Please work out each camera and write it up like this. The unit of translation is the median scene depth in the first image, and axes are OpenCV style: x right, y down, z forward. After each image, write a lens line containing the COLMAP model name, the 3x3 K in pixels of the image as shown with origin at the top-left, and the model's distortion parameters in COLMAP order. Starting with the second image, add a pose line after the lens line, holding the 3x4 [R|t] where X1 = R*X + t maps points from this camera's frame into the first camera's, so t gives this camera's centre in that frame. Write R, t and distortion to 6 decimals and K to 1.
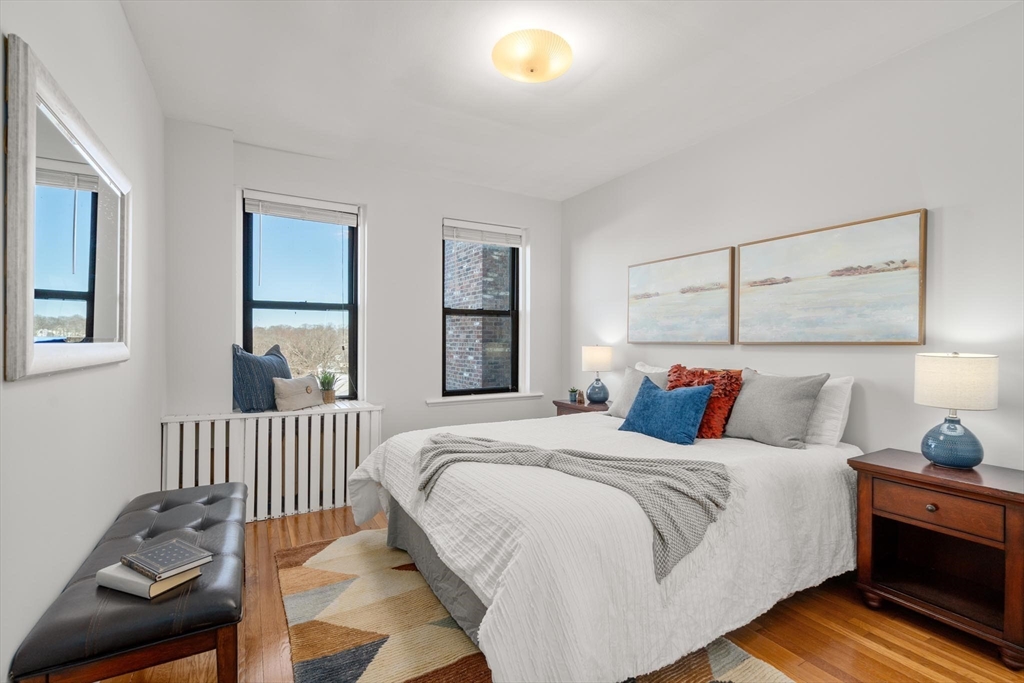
lens RADIAL K [[463.0, 0, 510.3], [0, 463.0, 347.7], [0, 0, 1]] dist [-0.005810, 0.000738]
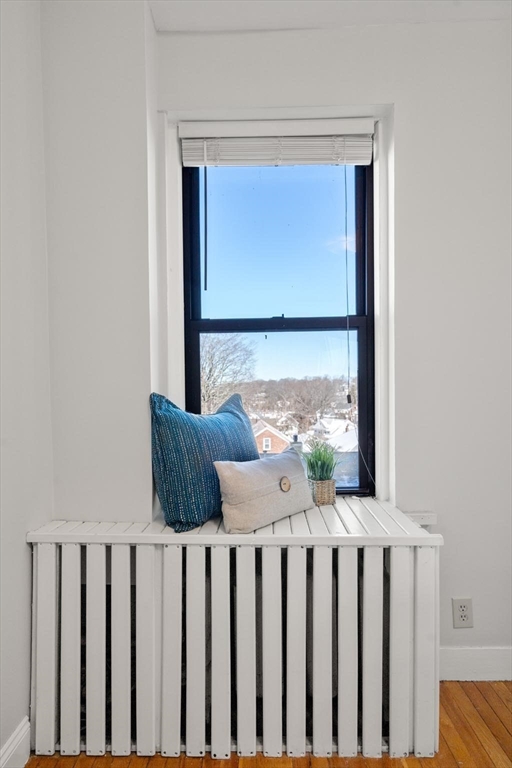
lens RADIAL K [[414.3, 0, 256.0], [0, 414.3, 388.4], [0, 0, 1]] dist [-0.003572, -0.000276]
pose [[0.857762, -0.016114, -0.513795, -0.216921], [0.006963, 0.999781, -0.019732, -0.002857], [0.514000, 0.013347, 0.857686, 0.562021]]
